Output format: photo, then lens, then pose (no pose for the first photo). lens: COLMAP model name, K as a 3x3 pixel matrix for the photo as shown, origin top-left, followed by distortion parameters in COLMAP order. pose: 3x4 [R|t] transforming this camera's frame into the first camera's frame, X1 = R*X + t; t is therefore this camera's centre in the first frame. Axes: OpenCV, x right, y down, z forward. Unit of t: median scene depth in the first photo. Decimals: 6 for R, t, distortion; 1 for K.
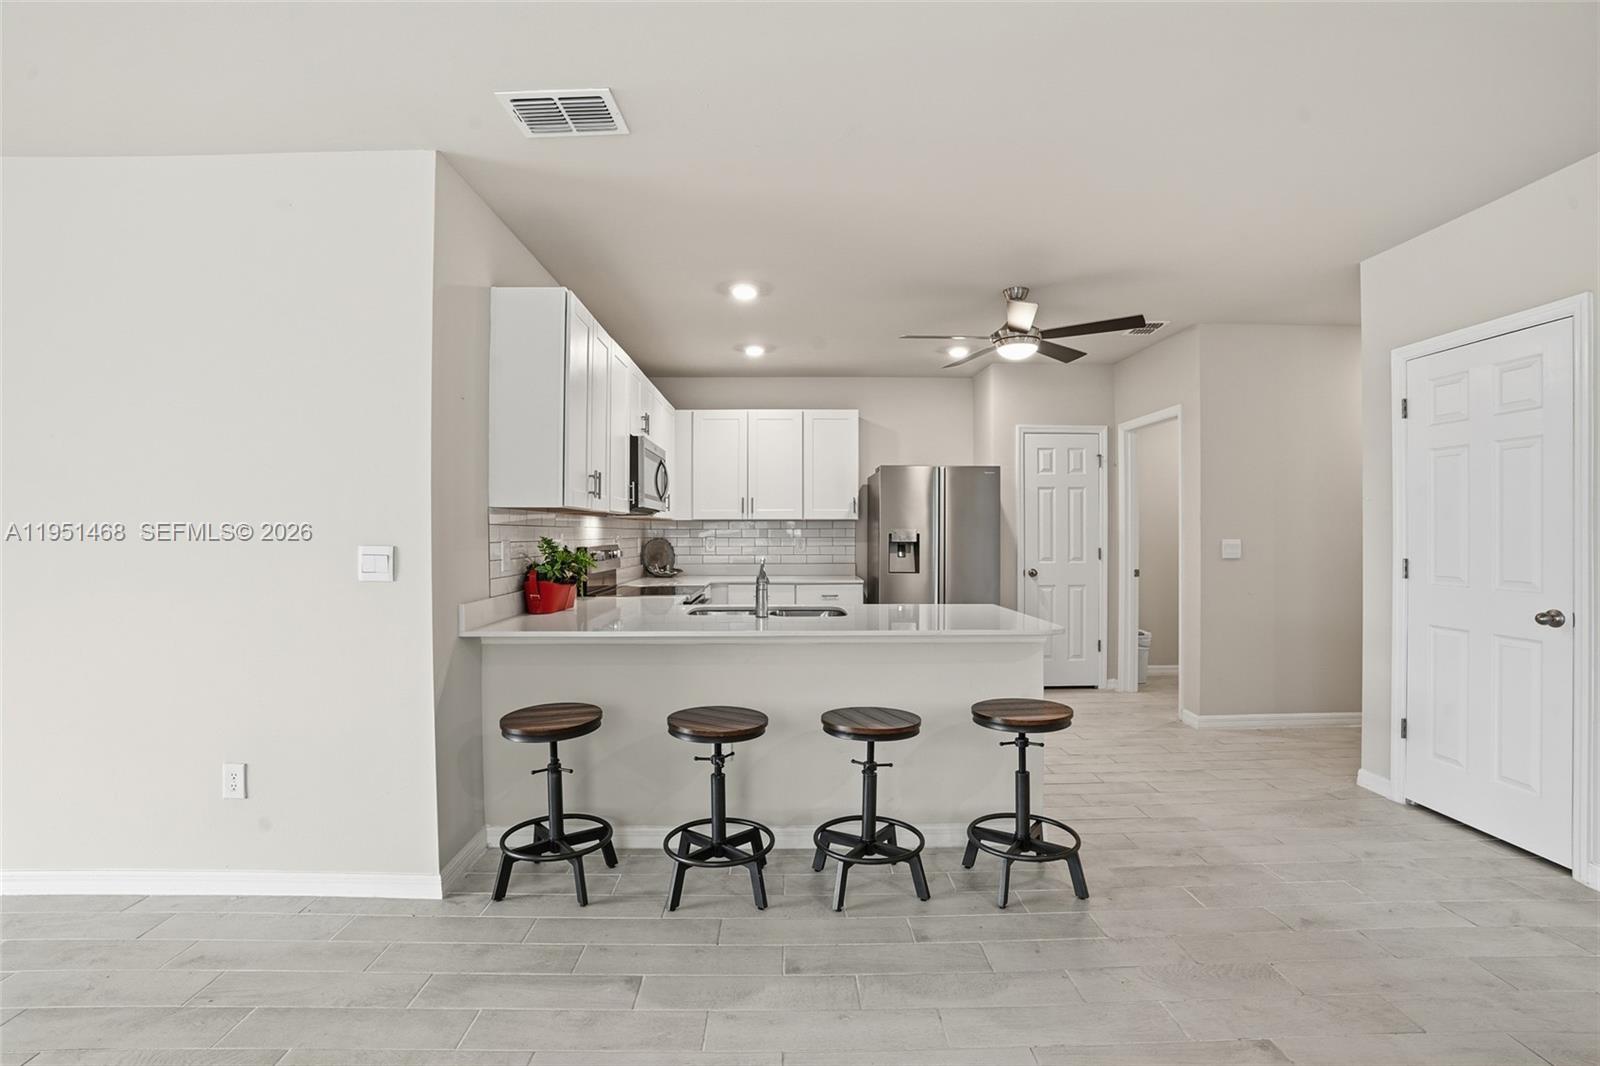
lens RADIAL K [[736.2, 0, 811.1], [0, 736.2, 532.9], [0, 0, 1]] dist [-0.068690, 0.025015]
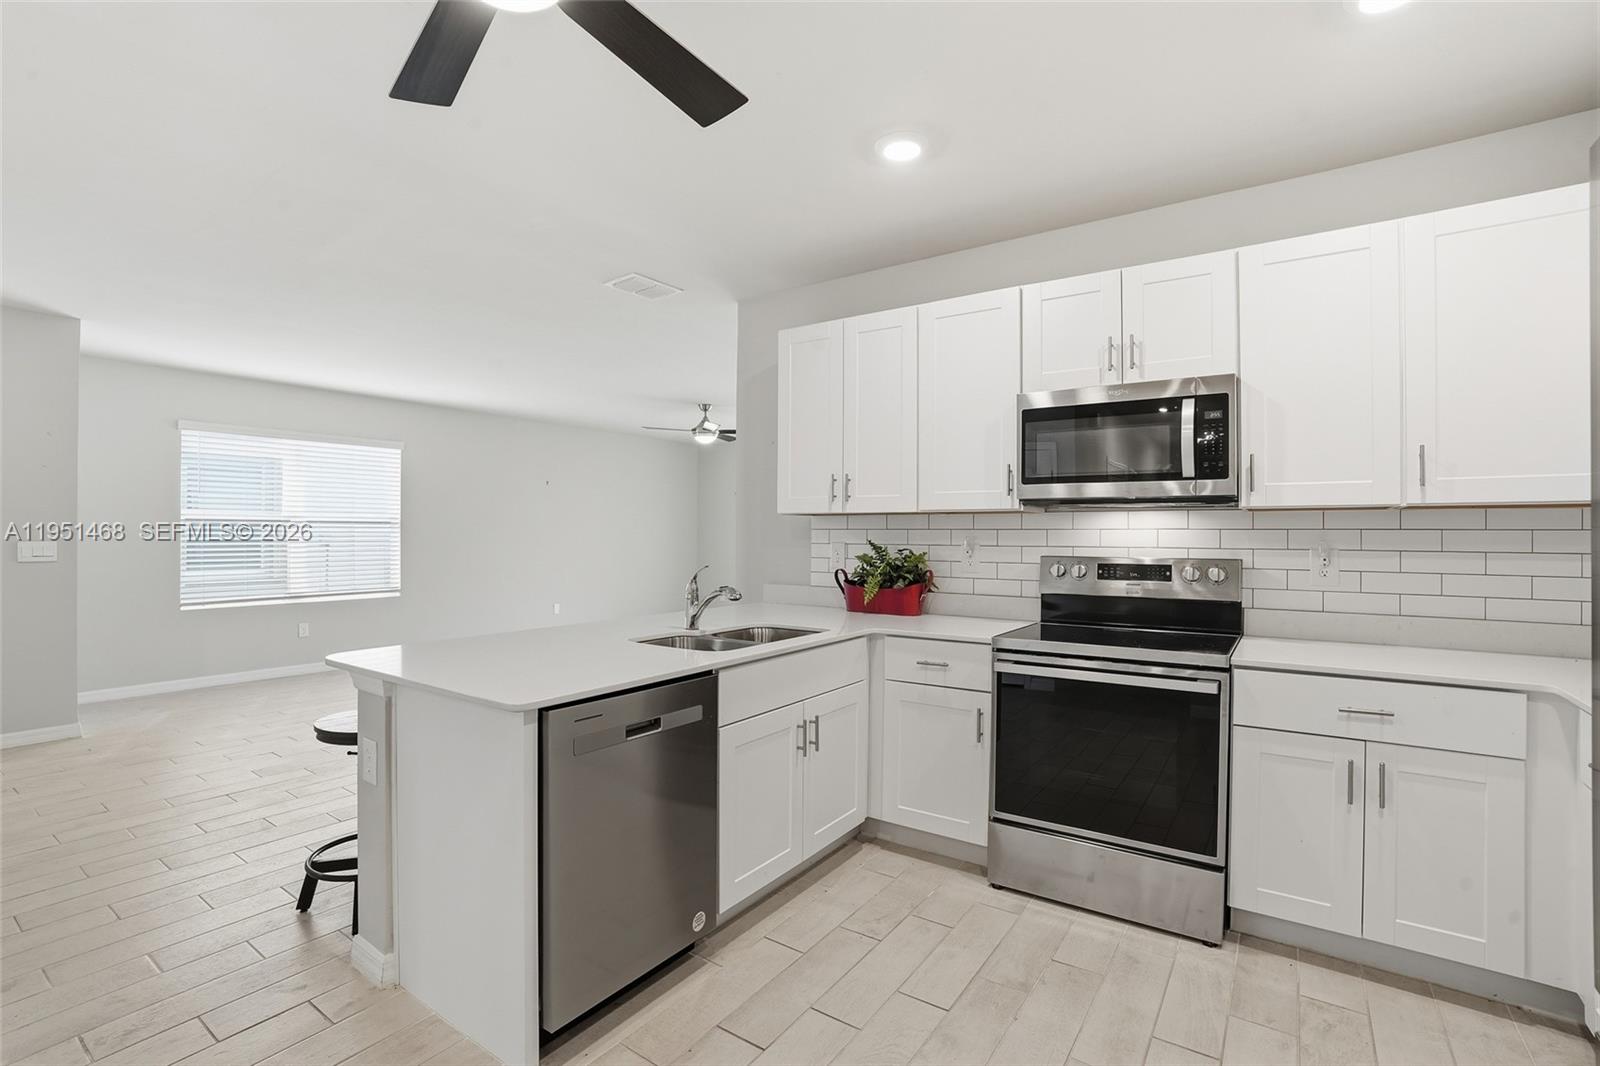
lens RADIAL K [[736.2, 0, 811.1], [0, 736.2, 532.9], [0, 0, 1]] dist [-0.068690, 0.025015]
pose [[-0.612835, -0.005524, -0.790191, 0.429918], [-0.004587, 0.999984, -0.003433, -0.001324], [0.790197, 0.001521, -0.612851, 1.266145]]
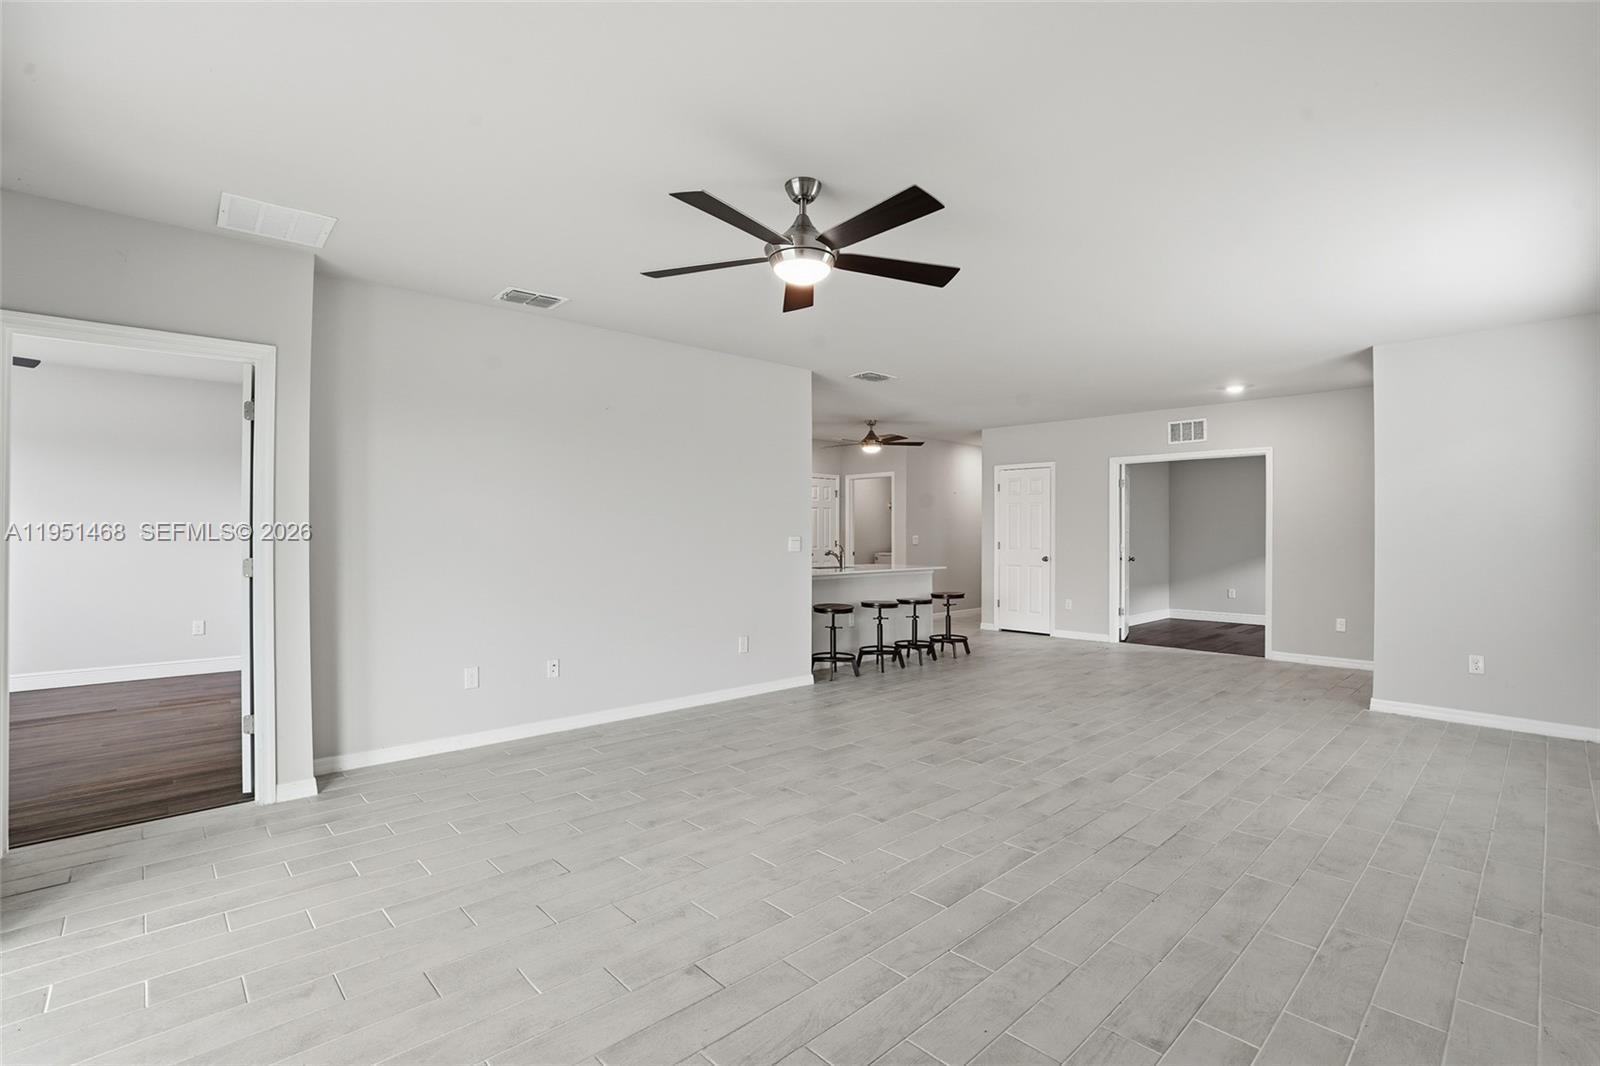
lens RADIAL K [[736.2, 0, 811.1], [0, 736.2, 532.9], [0, 0, 1]] dist [-0.068690, 0.025015]
pose [[0.733666, 0.002932, 0.679504, -1.321326], [-0.002887, 0.999995, -0.001197, 0.004445], [-0.679505, -0.001084, 0.733670, -0.483804]]
